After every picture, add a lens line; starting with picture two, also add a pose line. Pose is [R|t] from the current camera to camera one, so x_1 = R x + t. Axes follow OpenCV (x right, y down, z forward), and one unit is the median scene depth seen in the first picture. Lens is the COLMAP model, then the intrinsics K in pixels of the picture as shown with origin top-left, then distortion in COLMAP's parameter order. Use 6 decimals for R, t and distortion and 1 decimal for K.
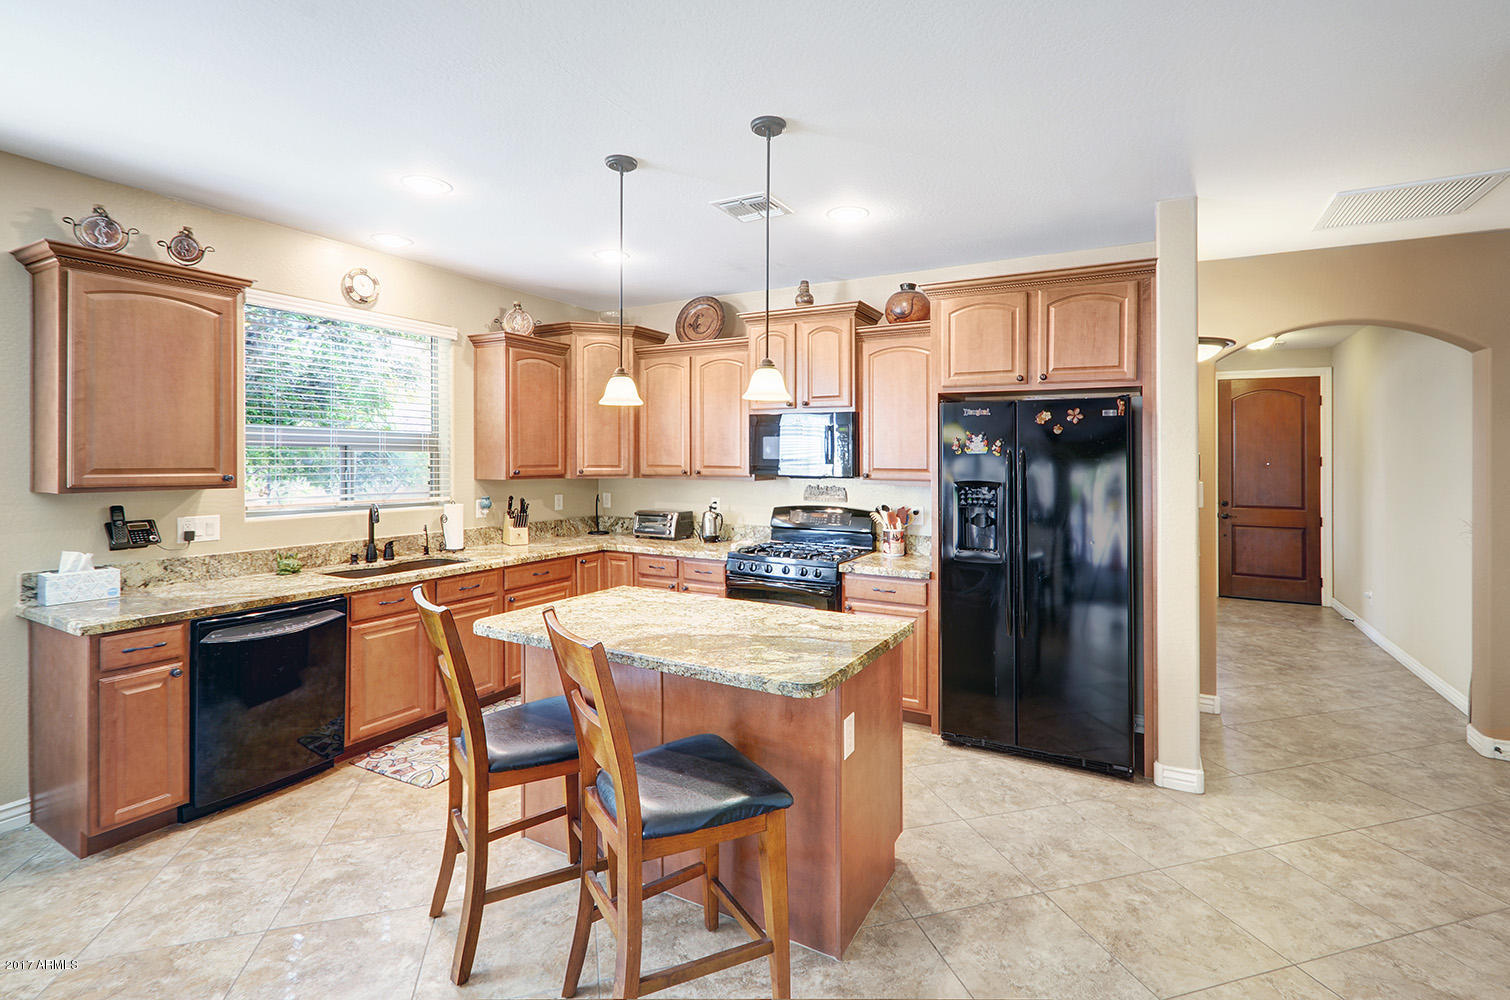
lens RADIAL K [[689.5, 0, 761.9], [0, 689.5, 451.0], [0, 0, 1]] dist [0.006044, -0.003808]
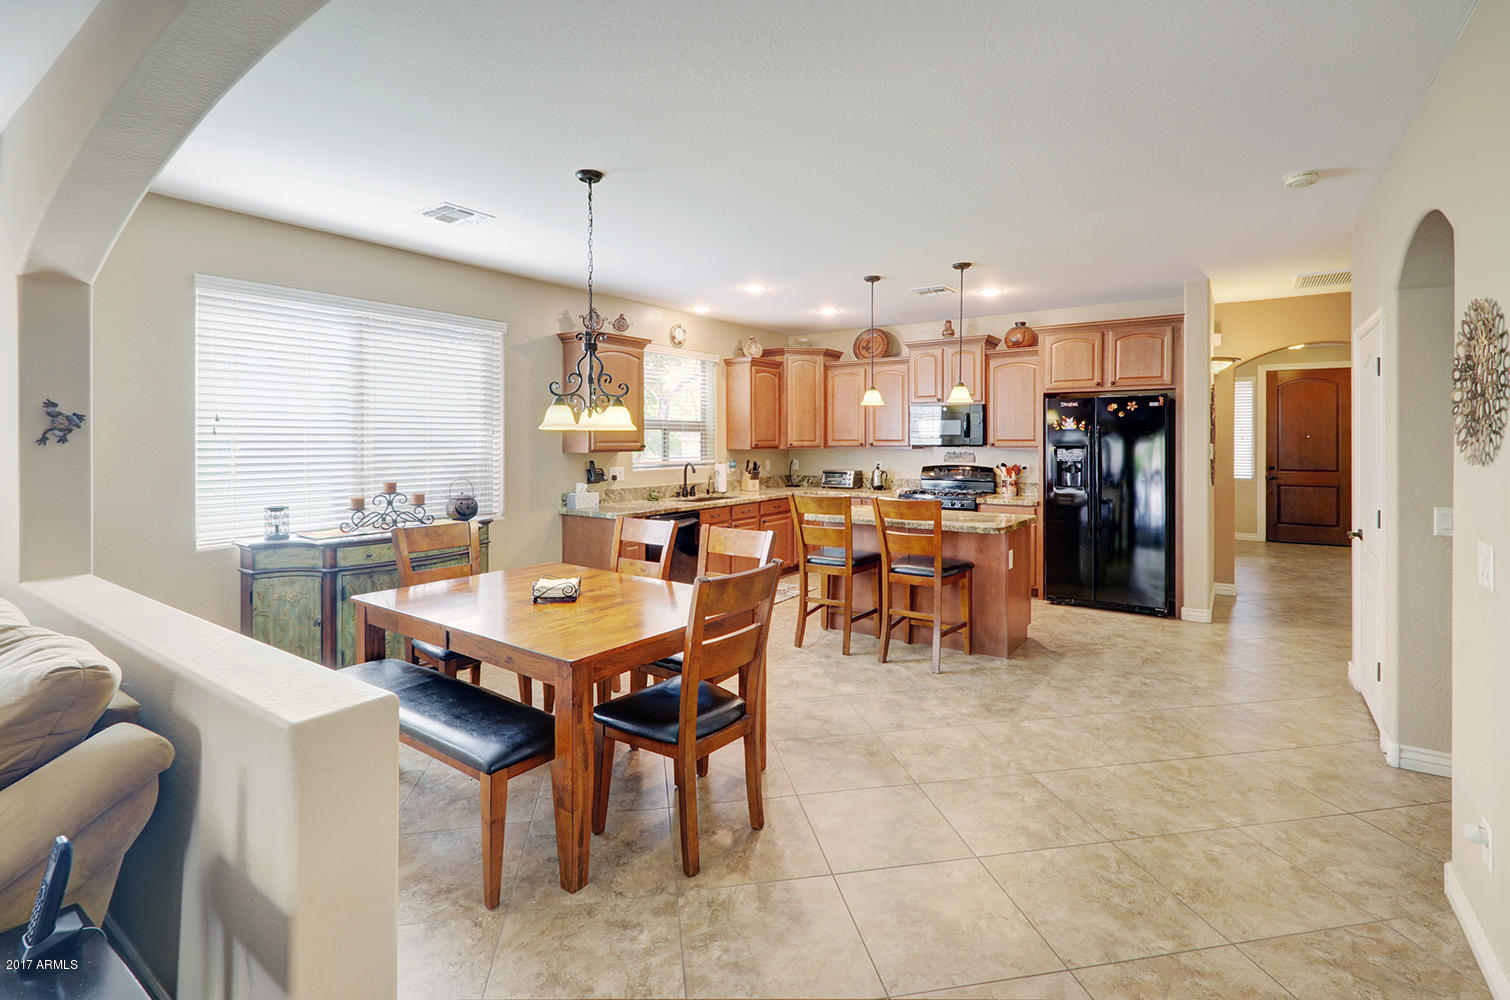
lens RADIAL K [[660.2, 0, 723.8], [0, 660.2, 447.9], [0, 0, 1]] dist [0.015699, 0.000931]
pose [[0.988135, -0.005390, -0.153492, -0.218611], [0.008636, 0.999753, 0.020489, 0.007236], [0.153343, -0.021572, 0.987937, -0.583776]]
